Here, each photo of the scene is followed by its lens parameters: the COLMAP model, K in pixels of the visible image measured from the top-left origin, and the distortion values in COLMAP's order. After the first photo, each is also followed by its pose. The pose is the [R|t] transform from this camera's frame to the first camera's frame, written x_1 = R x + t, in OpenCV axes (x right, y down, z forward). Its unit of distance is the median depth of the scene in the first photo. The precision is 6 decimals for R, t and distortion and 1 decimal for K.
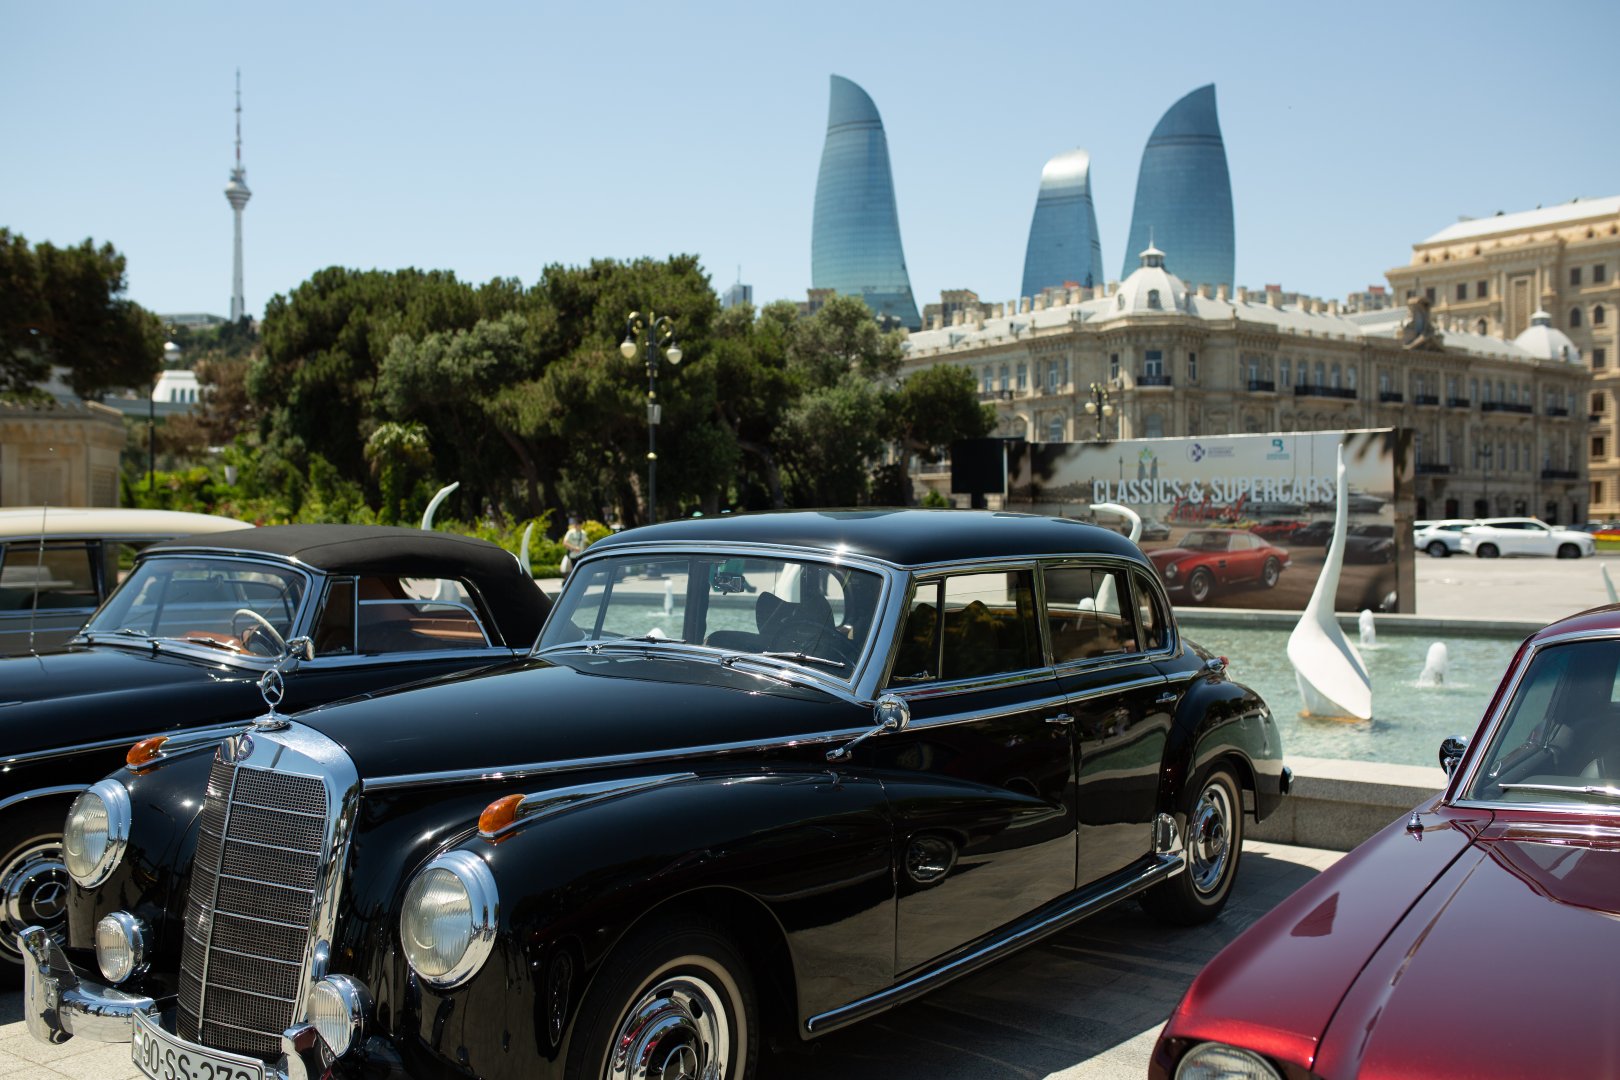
lens RADIAL K [[1529.7, 0, 810.0], [0, 1529.7, 540.0], [0, 0, 1]] dist [-0.065774, 0.097533]
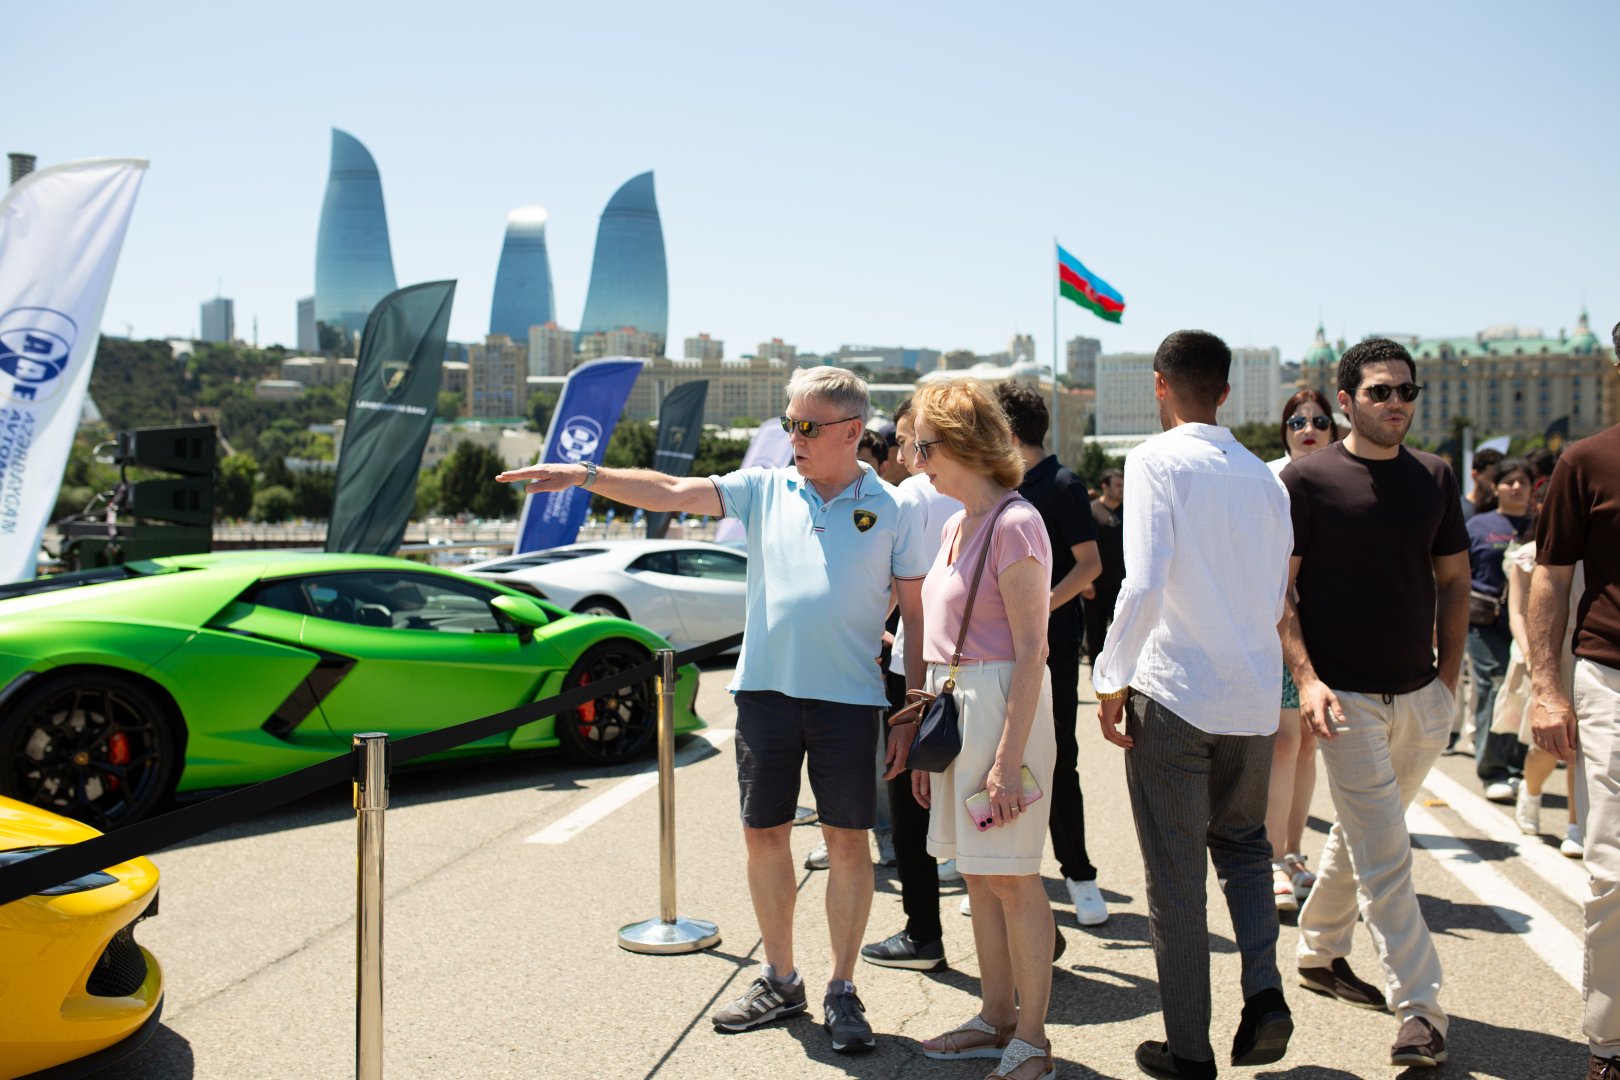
lens RADIAL K [[1536.4, 0, 810.0], [0, 1536.4, 540.0], [0, 0, 1]] dist [-0.066238, 0.098559]
pose [[0.903866, -0.006869, 0.427760, -0.929961], [0.004103, 0.999964, 0.007388, 0.014063], [-0.427795, -0.004923, 0.903862, -1.244600]]
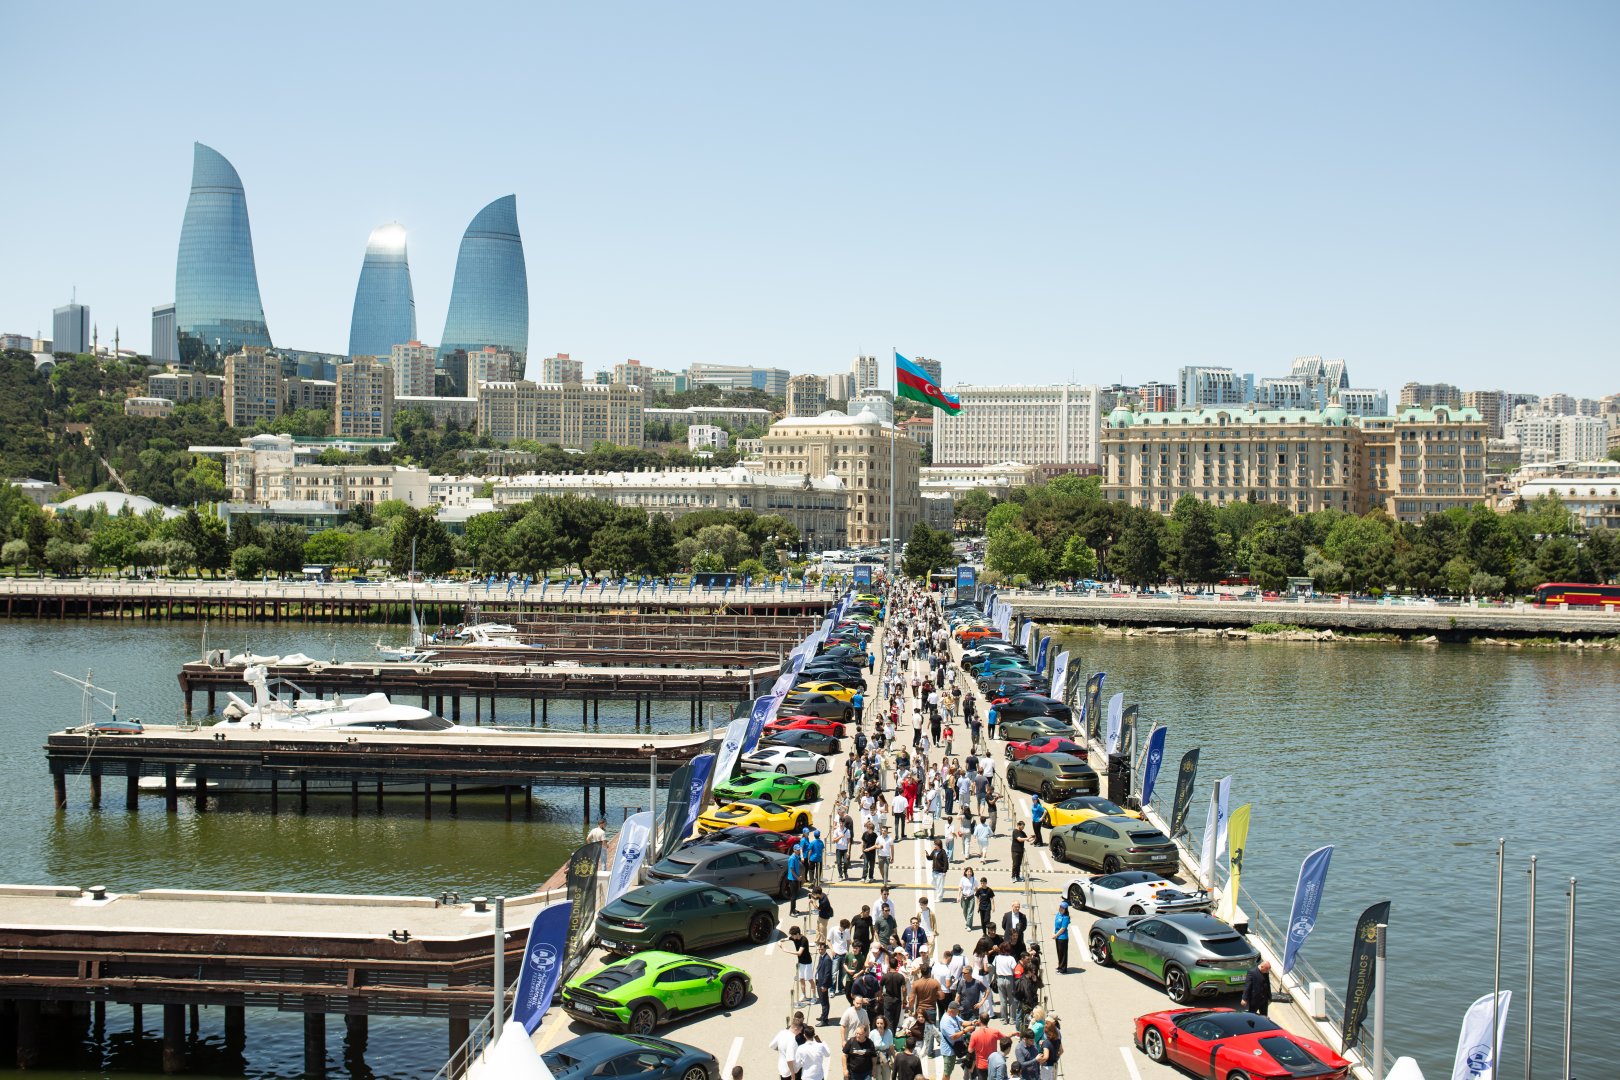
lens RADIAL K [[1529.7, 0, 810.0], [0, 1529.7, 540.0], [0, 0, 1]] dist [-0.065774, 0.097533]
pose [[0.855221, 0.003138, 0.518254, -1.109250], [-0.007251, 0.999956, 0.005910, -0.044787], [-0.518212, -0.008812, 0.855207, -1.514630]]
